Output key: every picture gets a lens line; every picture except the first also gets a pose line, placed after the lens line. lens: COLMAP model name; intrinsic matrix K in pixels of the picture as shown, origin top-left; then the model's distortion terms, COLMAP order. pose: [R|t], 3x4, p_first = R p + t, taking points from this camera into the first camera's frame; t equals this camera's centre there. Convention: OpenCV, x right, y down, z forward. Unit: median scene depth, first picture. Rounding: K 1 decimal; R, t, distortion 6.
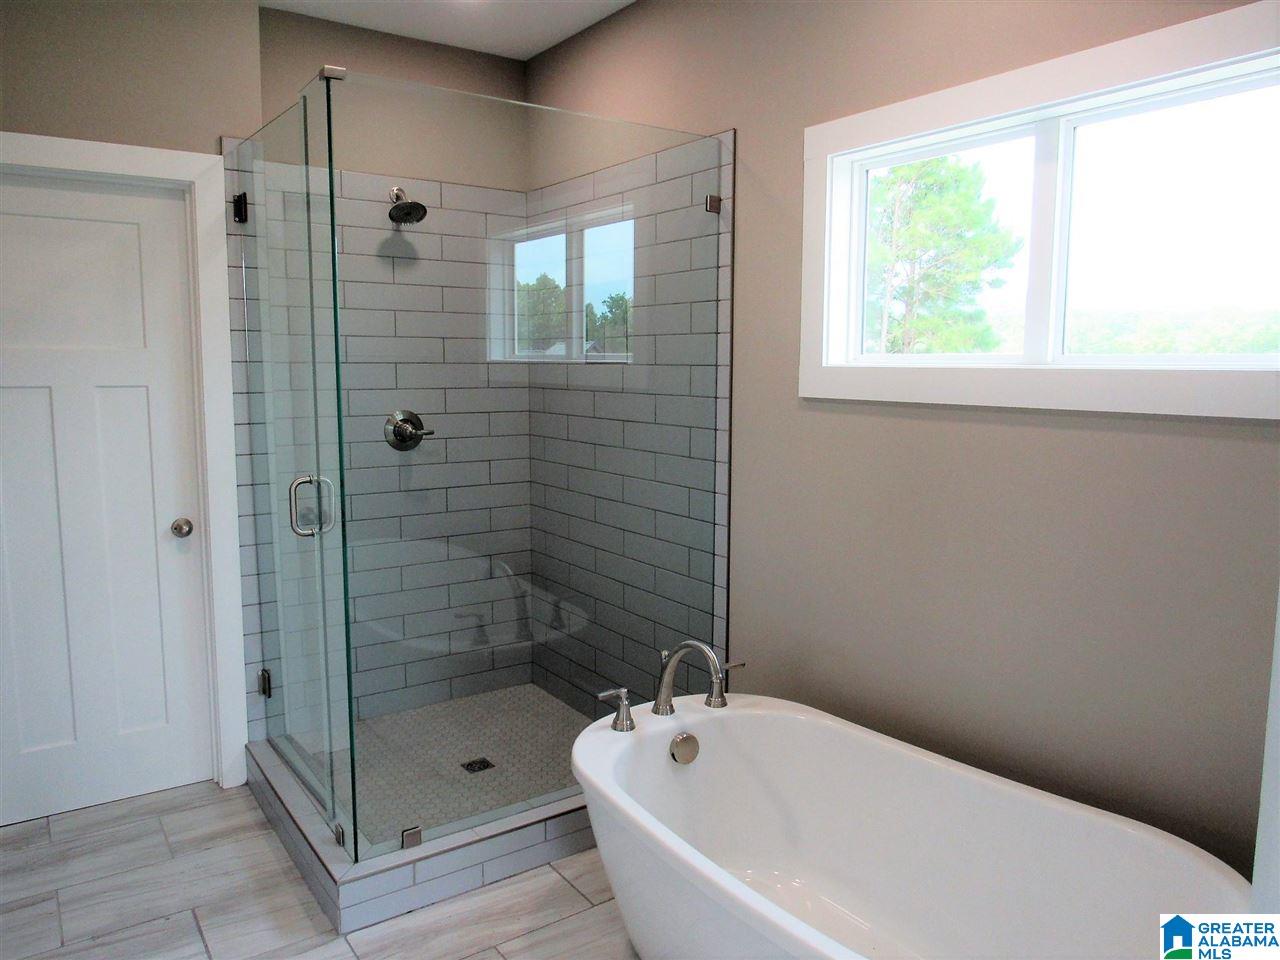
lens RADIAL K [[912.2, 0, 636.3], [0, 912.2, 477.4], [0, 0, 1]] dist [-0.037000, 0.028277]
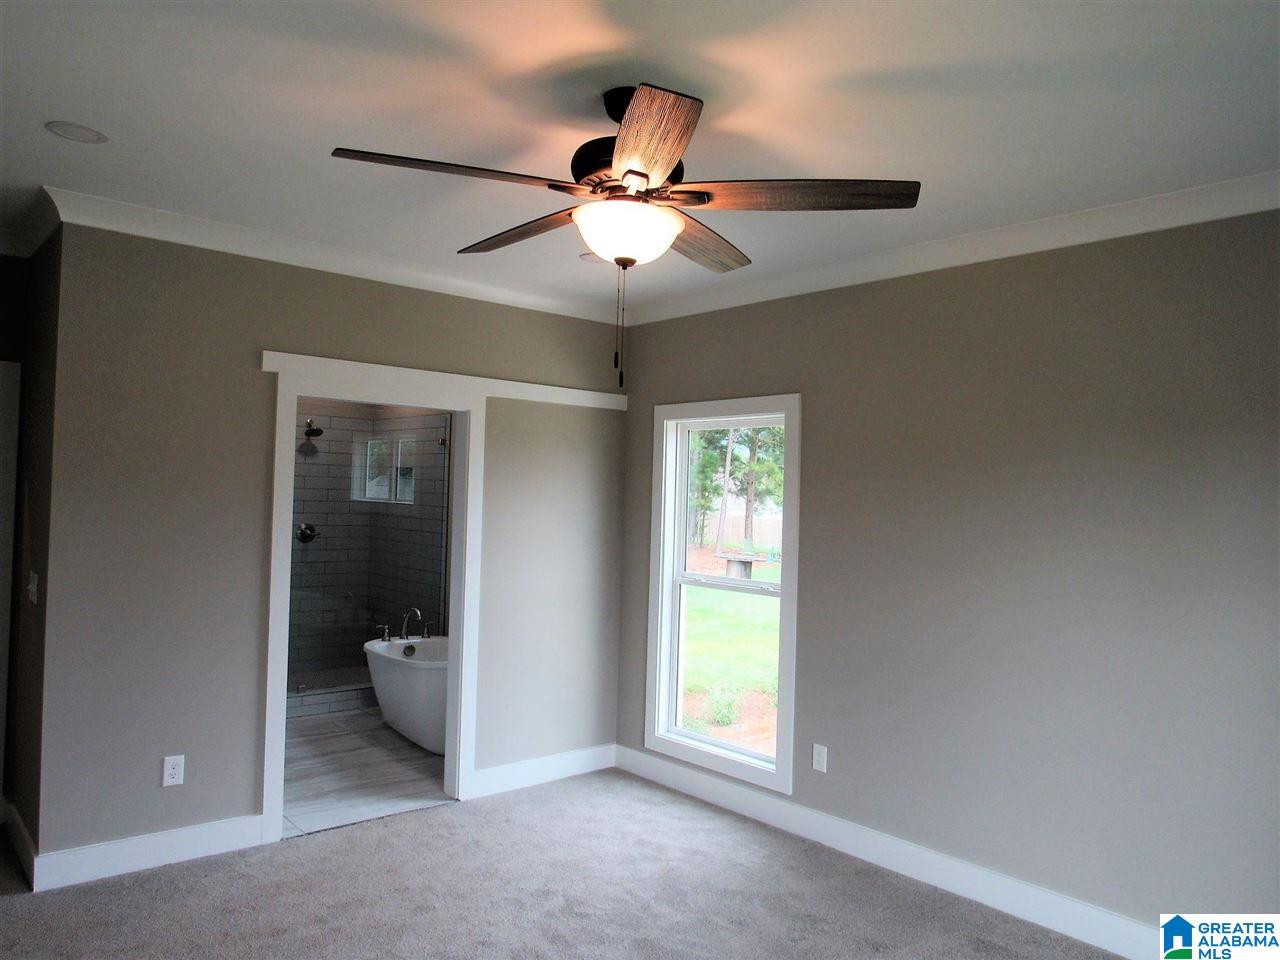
lens RADIAL K [[912.2, 0, 636.3], [0, 912.2, 477.4], [0, 0, 1]] dist [-0.037000, 0.028277]
pose [[0.993052, 0.029943, 0.113801, 0.292072], [-0.013481, 0.989665, -0.142763, 0.124196], [-0.116900, 0.140237, 0.983193, -1.310757]]
